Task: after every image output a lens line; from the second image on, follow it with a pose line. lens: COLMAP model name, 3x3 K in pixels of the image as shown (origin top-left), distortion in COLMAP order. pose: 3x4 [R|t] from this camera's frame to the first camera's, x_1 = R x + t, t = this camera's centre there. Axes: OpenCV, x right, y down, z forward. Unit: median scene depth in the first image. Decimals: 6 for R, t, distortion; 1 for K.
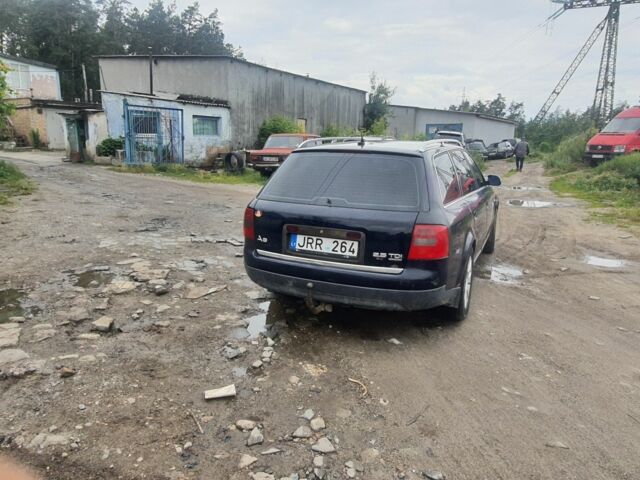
lens RADIAL K [[491.2, 0, 304.5], [0, 491.2, 241.4], [0, 0, 1]] dist [-0.000450, 0.014255]
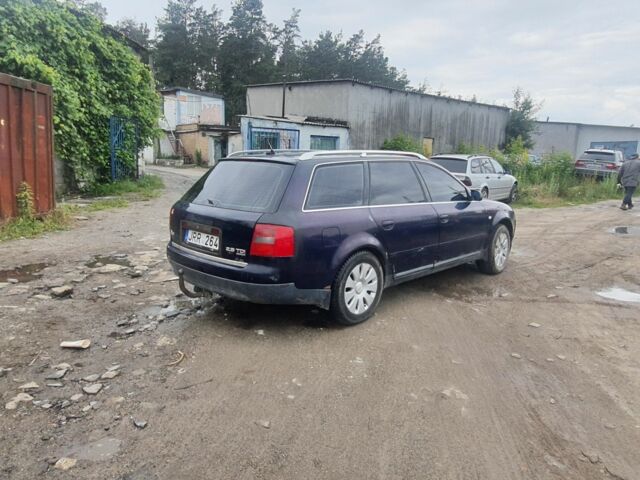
lens RADIAL K [[491.2, 0, 304.5], [0, 491.2, 241.4], [0, 0, 1]] dist [-0.000450, 0.014255]
pose [[0.933161, 0.062529, -0.353978, 0.143759], [-0.077390, 0.996609, -0.027969, 0.005604], [0.351029, 0.053494, 0.934835, 0.000469]]
